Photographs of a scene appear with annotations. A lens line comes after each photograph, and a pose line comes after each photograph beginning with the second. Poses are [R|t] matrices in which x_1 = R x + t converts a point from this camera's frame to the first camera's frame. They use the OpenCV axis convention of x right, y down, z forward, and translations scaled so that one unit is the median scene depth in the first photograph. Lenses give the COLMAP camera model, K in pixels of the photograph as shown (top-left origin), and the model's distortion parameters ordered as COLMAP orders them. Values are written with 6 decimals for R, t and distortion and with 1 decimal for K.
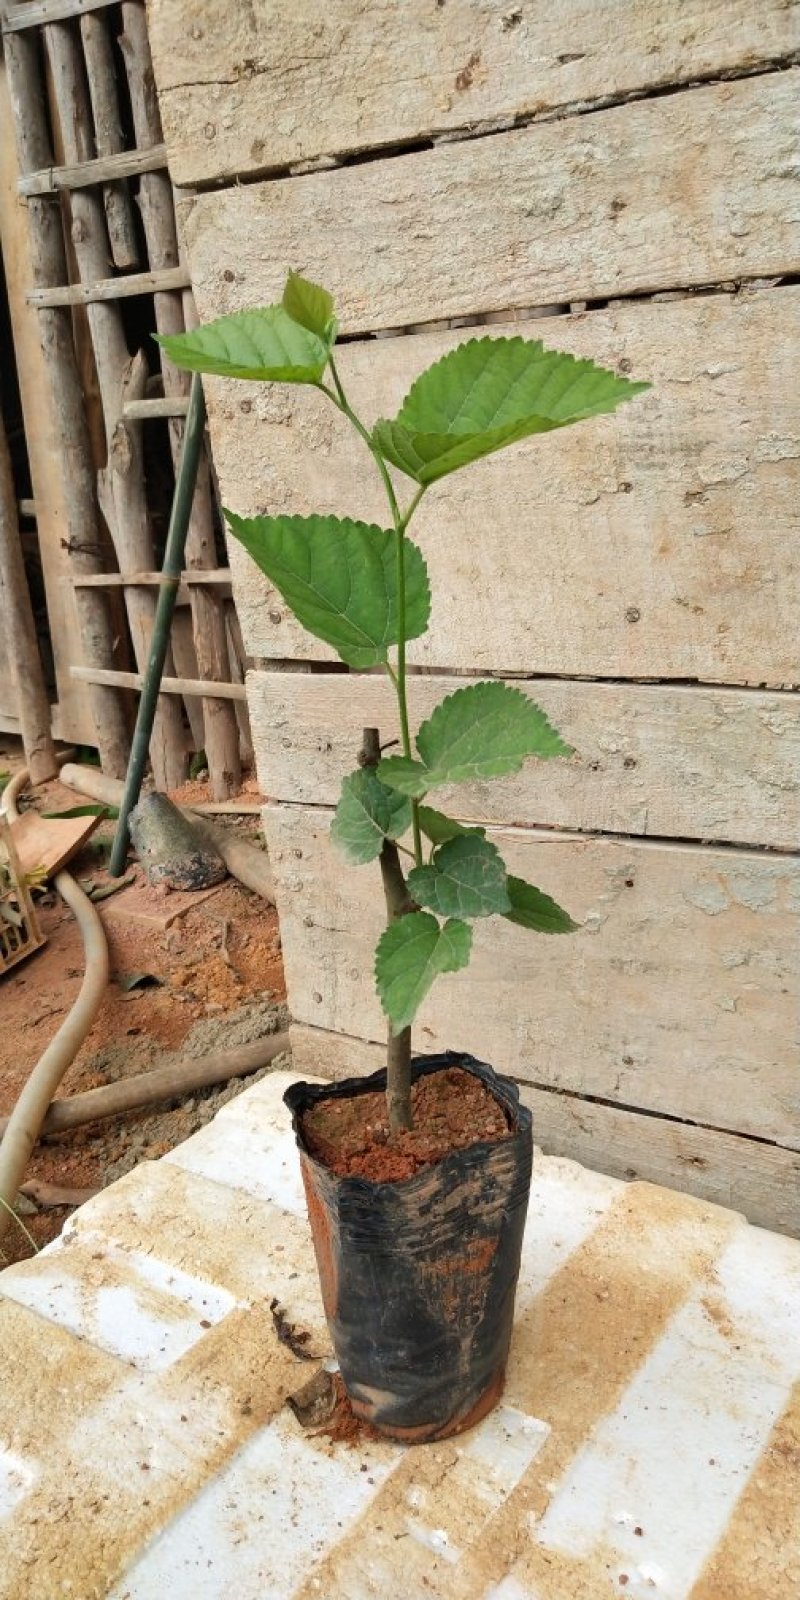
lens RADIAL K [[1258.6, 0, 403.9], [0, 1258.6, 777.4], [0, 0, 1]] dist [-0.025540, 0.078623]
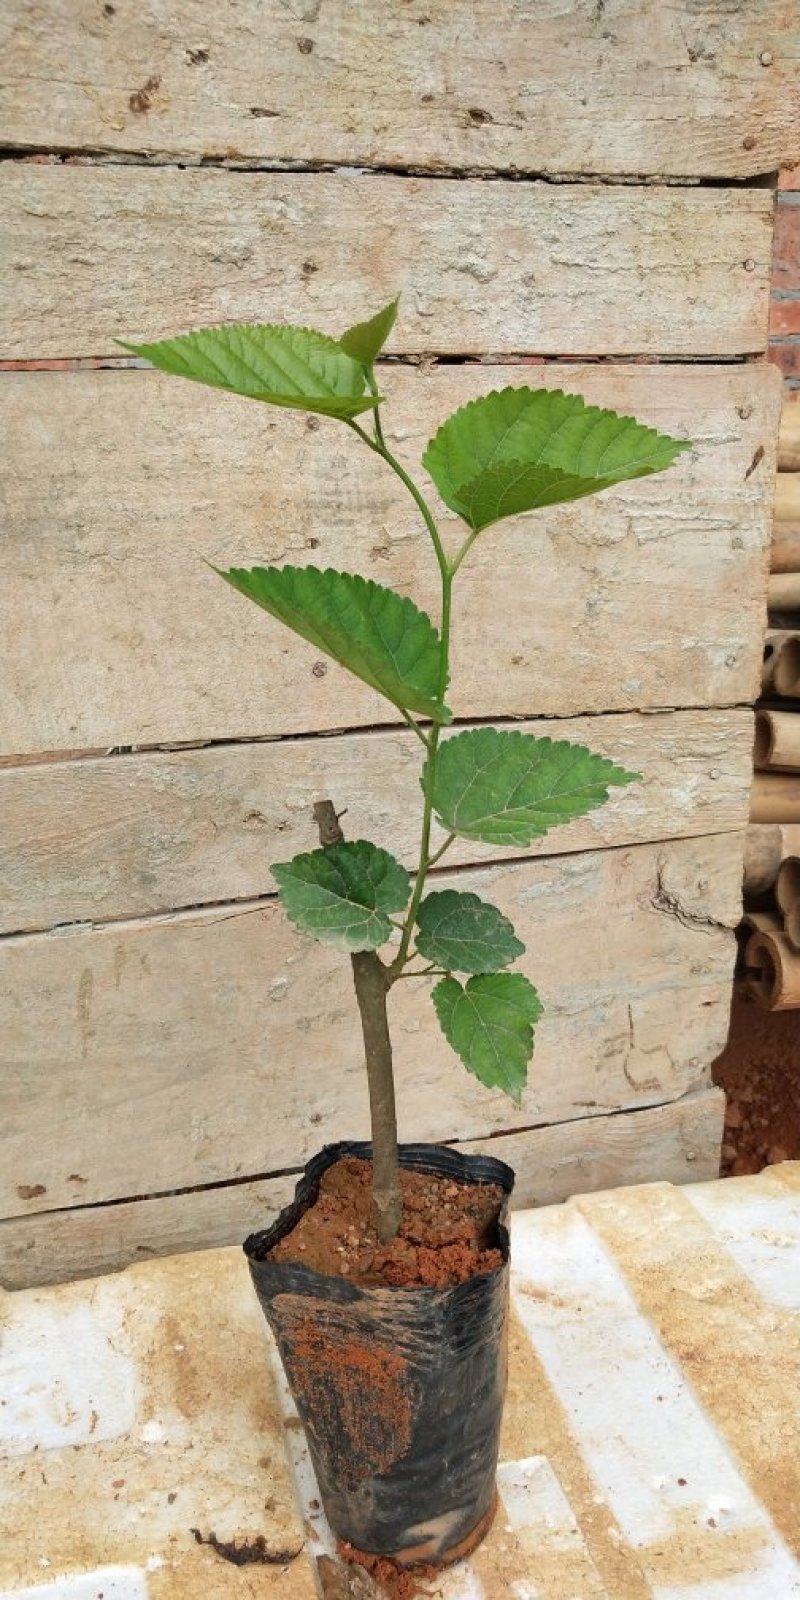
lens RADIAL K [[1258.6, 0, 403.9], [0, 1258.6, 777.4], [0, 0, 1]] dist [-0.025540, 0.078623]
pose [[0.650130, -0.135981, 0.747556, -0.580490], [0.181994, 0.983085, 0.020549, -0.056026], [-0.737706, 0.122691, 0.663880, 0.312697]]
